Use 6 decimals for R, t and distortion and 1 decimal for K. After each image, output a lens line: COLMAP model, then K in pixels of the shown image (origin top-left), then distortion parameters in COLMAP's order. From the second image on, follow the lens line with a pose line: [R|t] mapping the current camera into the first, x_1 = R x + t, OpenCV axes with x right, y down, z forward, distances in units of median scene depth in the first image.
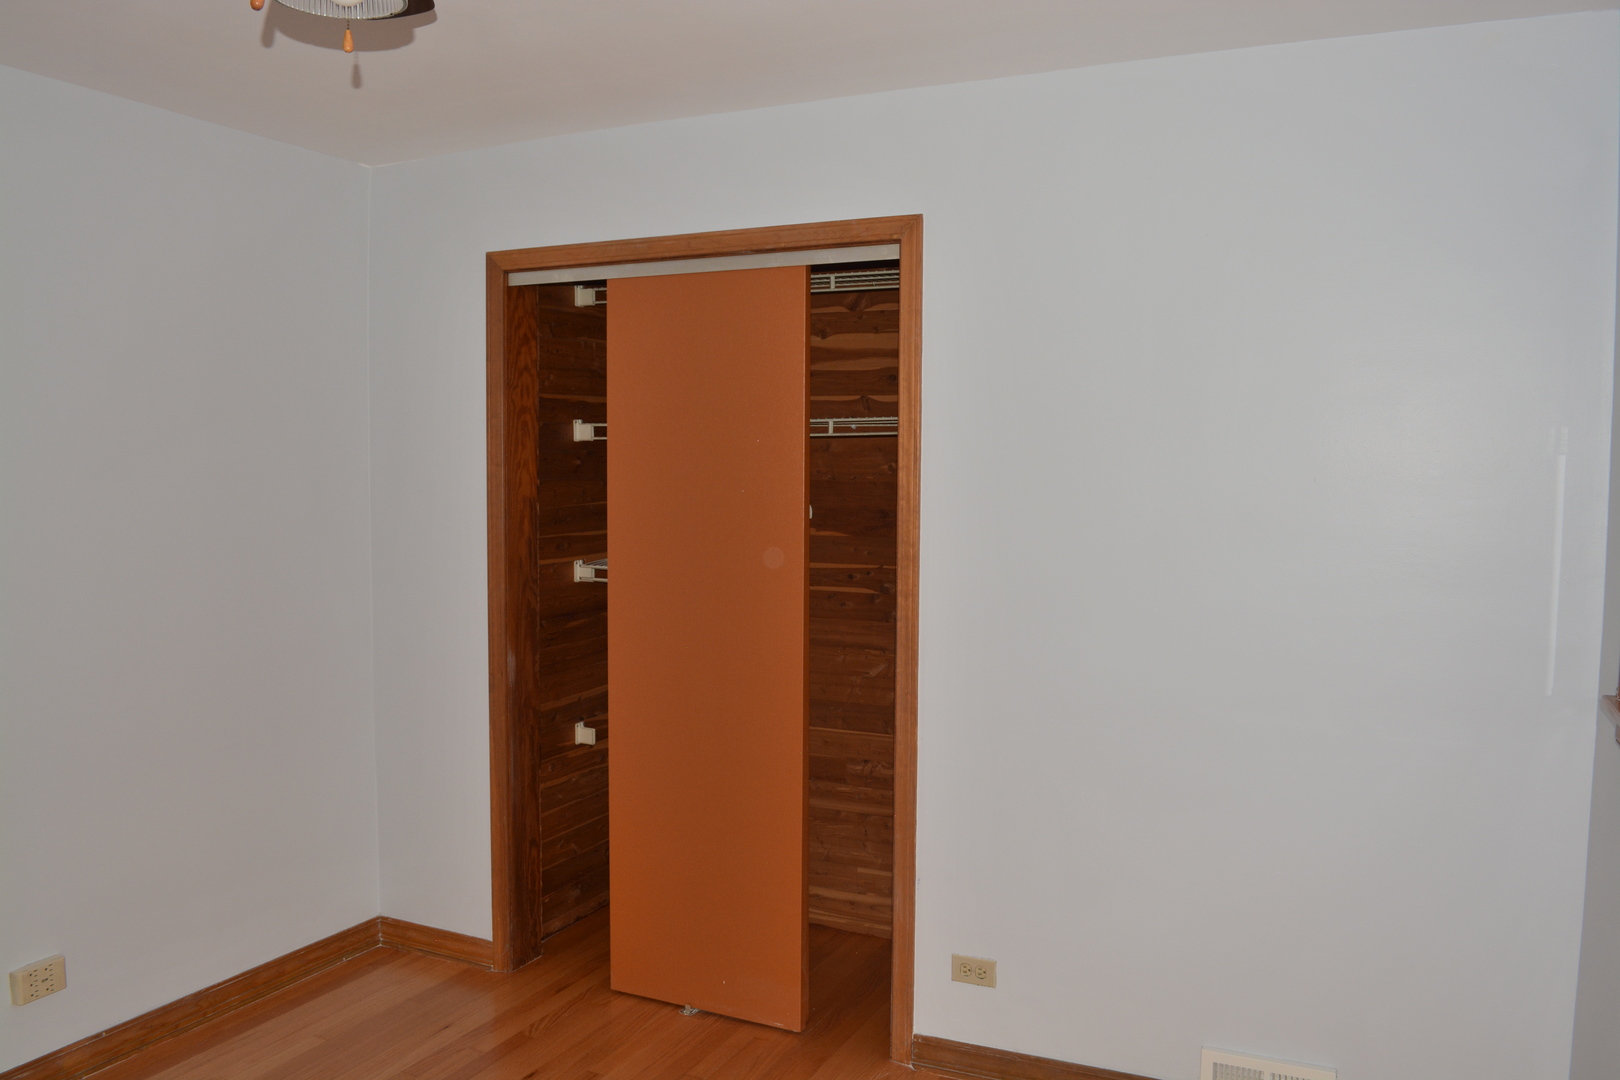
lens RADIAL K [[1286.5, 0, 810.0], [0, 1286.5, 540.0], [0, 0, 1]] dist [-0.053686, -0.000481]
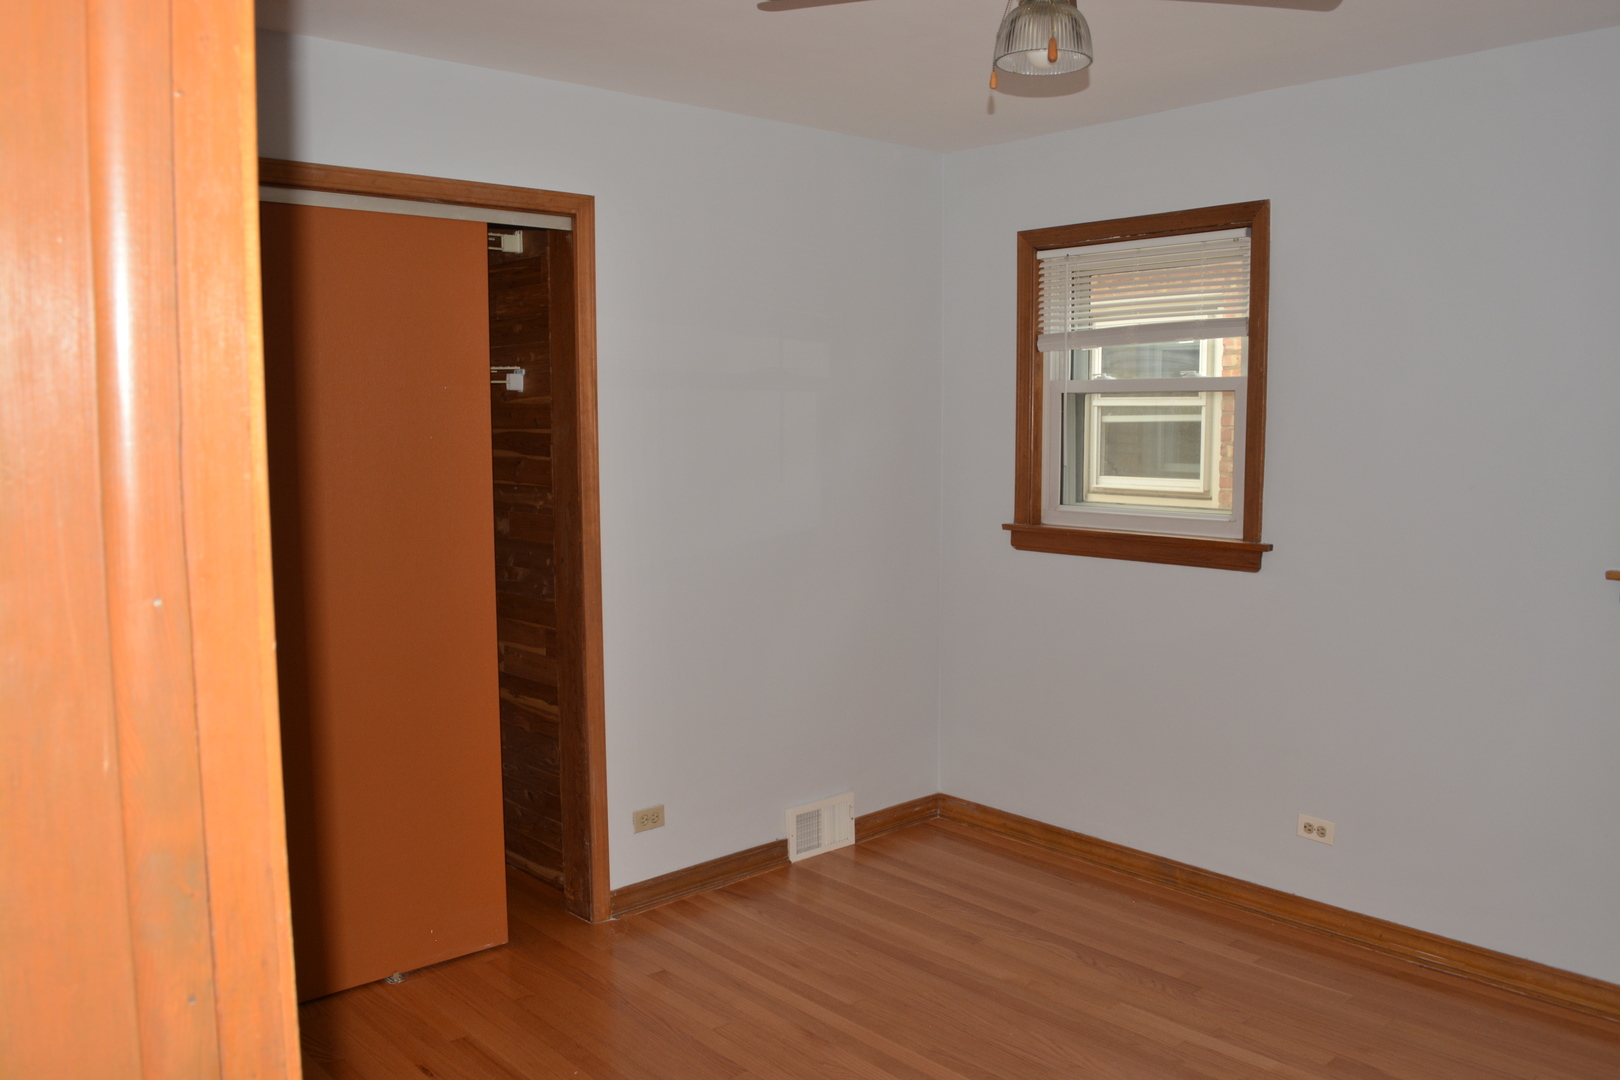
lens RADIAL K [[1286.5, 0, 810.0], [0, 1286.5, 540.0], [0, 0, 1]] dist [-0.053686, -0.000481]
pose [[0.377966, -0.096016, 0.920827, -0.921288], [0.070024, 0.994723, 0.074979, -0.013695], [-0.923167, 0.036141, 0.382695, 0.366403]]
